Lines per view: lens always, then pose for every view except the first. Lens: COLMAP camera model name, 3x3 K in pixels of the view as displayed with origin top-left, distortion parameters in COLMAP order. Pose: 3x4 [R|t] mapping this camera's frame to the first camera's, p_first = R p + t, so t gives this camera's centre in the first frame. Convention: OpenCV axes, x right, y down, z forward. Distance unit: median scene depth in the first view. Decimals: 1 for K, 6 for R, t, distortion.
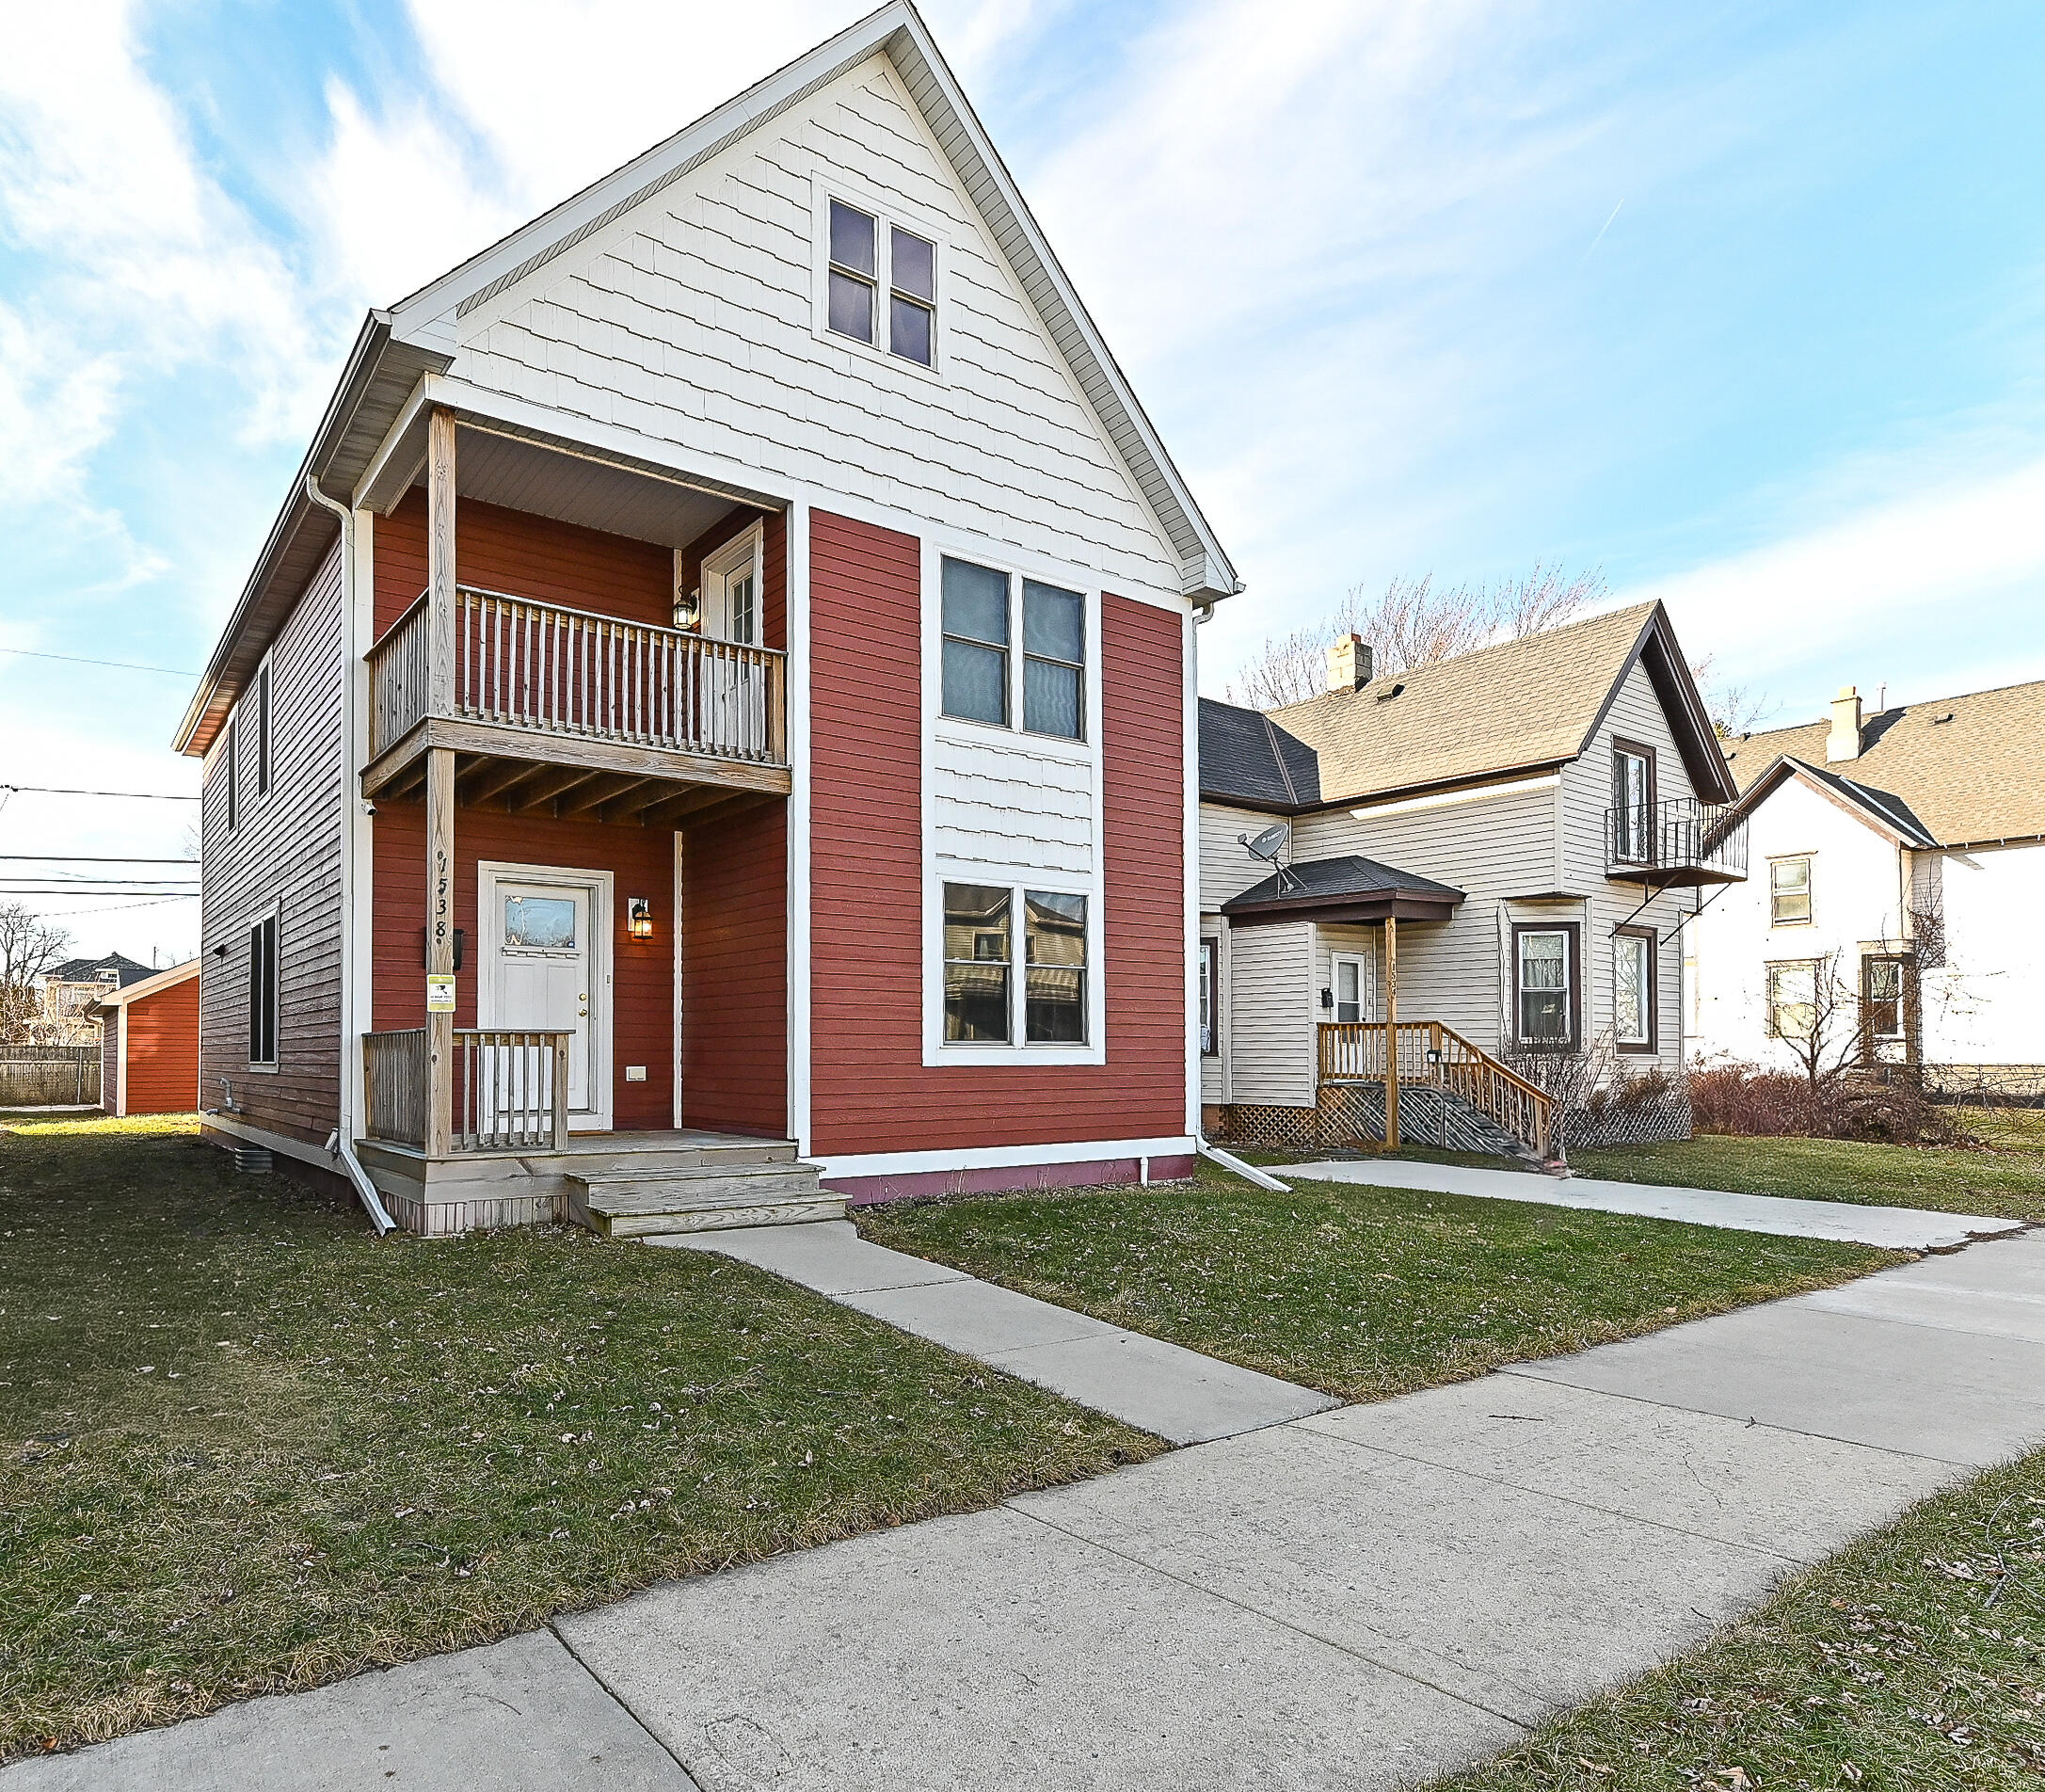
lens RADIAL K [[1260.7, 0, 1019.9], [0, 1260.7, 1036.2], [0, 0, 1]] dist [0.002045, 0.000286]
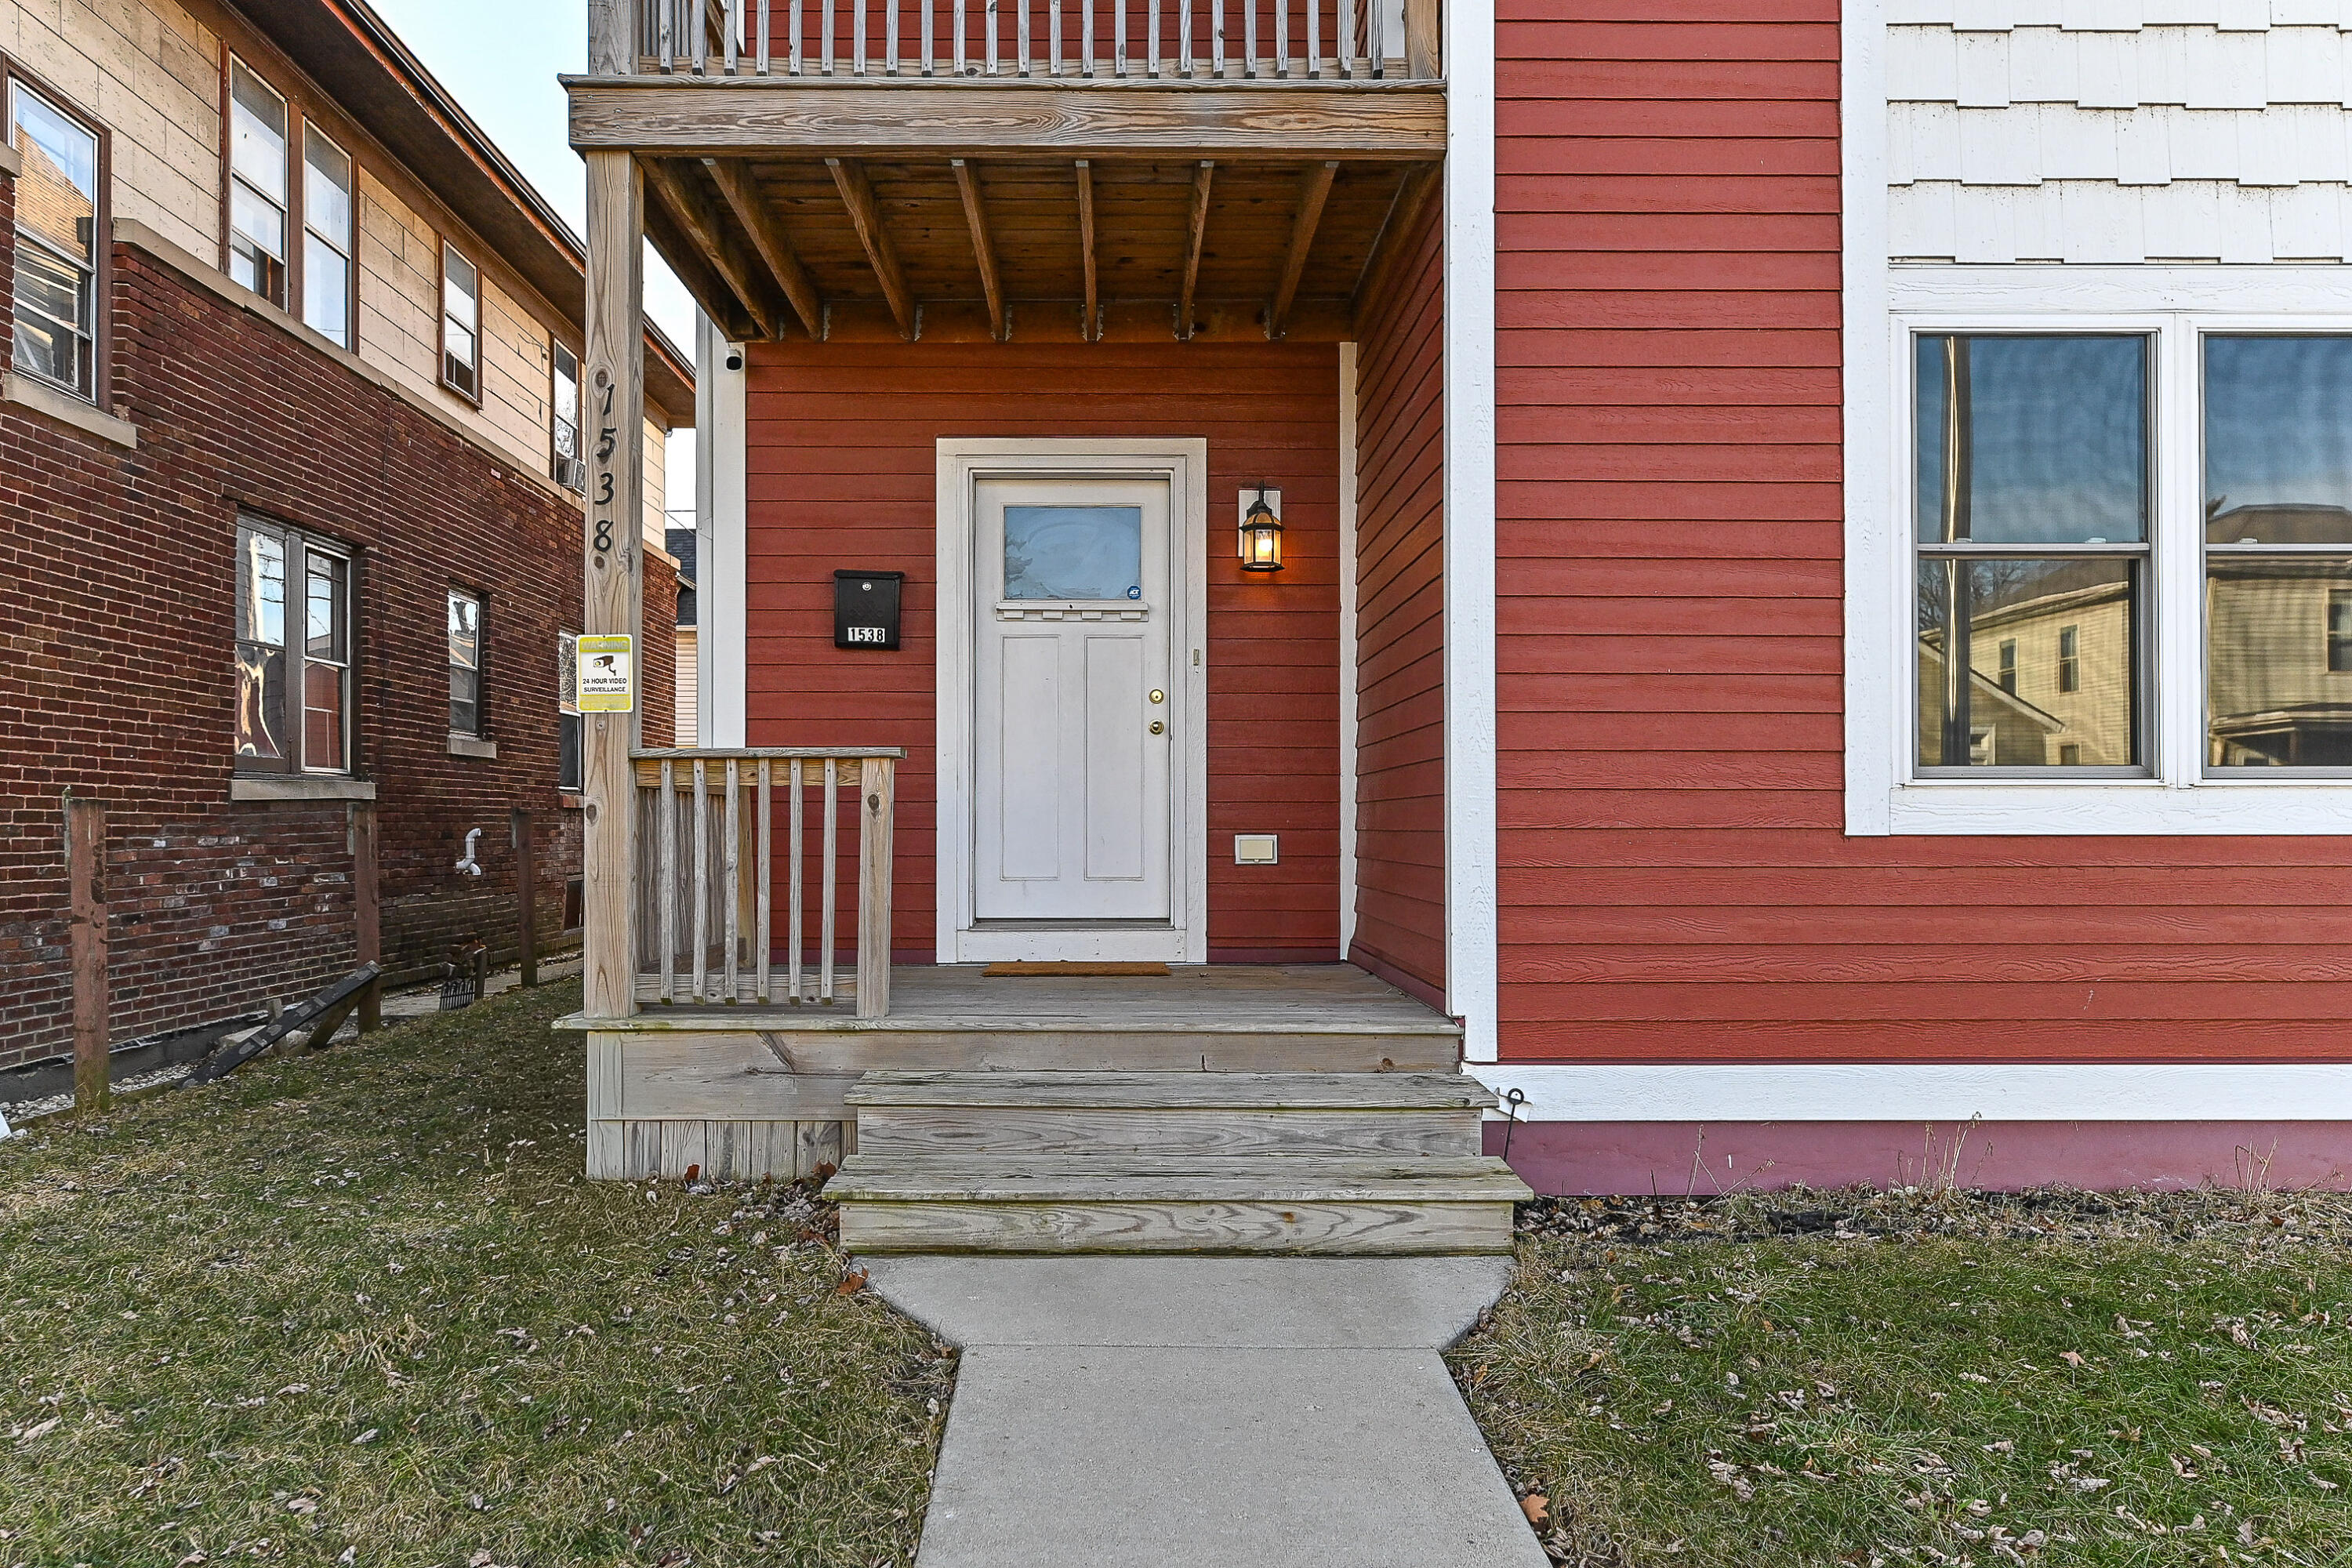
lens RADIAL K [[1674.8, 0, 1173.7], [0, 1674.8, 821.9], [0, 0, 1]] dist [0.010649, 0.003047]
pose [[0.789983, -0.002631, -0.613123, 0.069542], [0.009502, 0.999923, 0.007953, 0.014060], [0.613055, -0.012108, 0.789947, 0.485960]]
